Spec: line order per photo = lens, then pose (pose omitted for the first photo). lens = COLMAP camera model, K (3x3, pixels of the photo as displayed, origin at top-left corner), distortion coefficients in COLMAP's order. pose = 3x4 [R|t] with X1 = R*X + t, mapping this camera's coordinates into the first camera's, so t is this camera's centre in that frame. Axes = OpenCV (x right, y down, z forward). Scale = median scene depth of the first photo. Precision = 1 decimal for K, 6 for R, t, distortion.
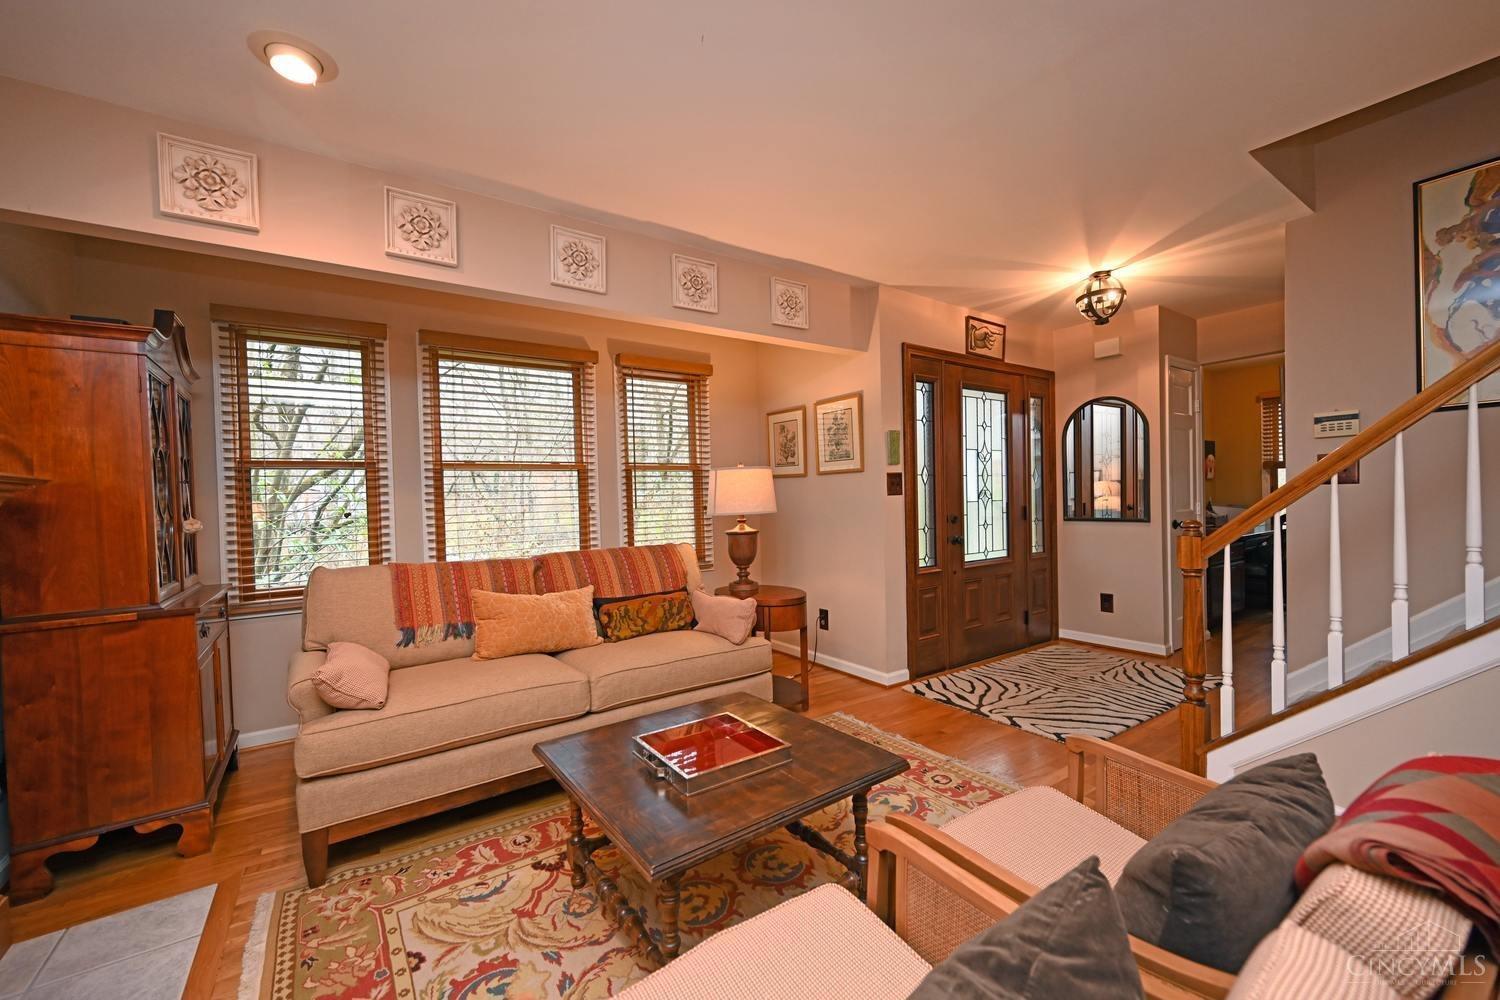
lens RADIAL K [[598.8, 0, 754.1], [0, 598.8, 509.4], [0, 0, 1]] dist [0.002737, 0.000242]
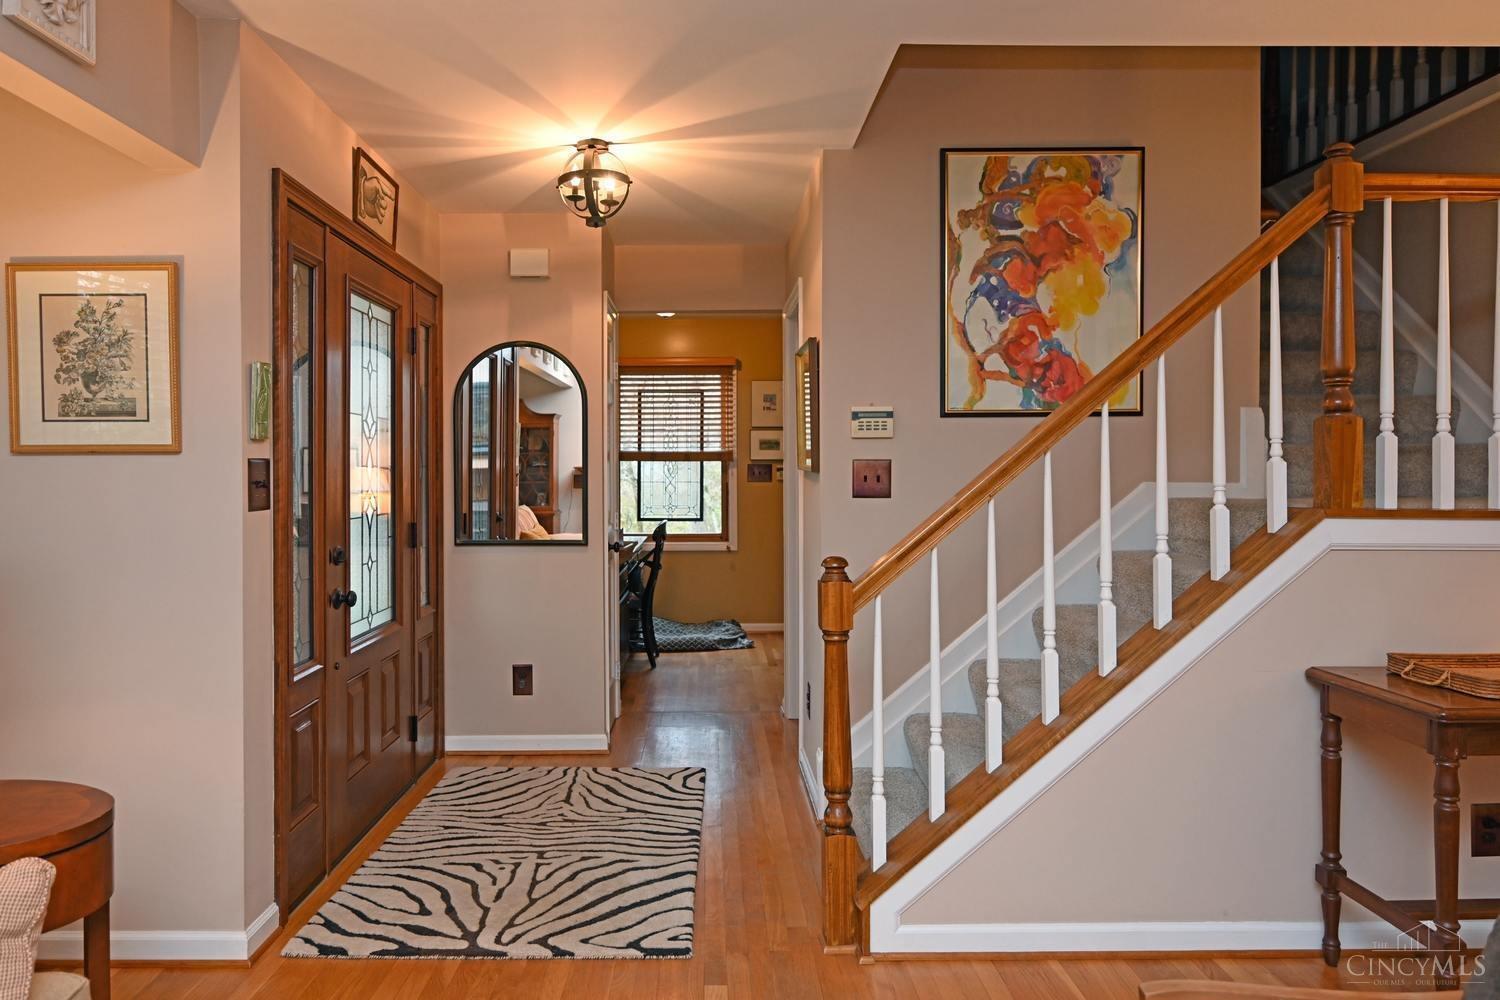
lens RADIAL K [[1019.8, 0, 721.5], [0, 1019.8, 479.0], [0, 0, 1]] dist [-0.001519, -0.000712]
pose [[0.571202, 0.016240, 0.820649, -0.189279], [0.004776, 0.999722, -0.023108, -0.029308], [-0.820796, 0.017119, 0.570965, 0.312573]]
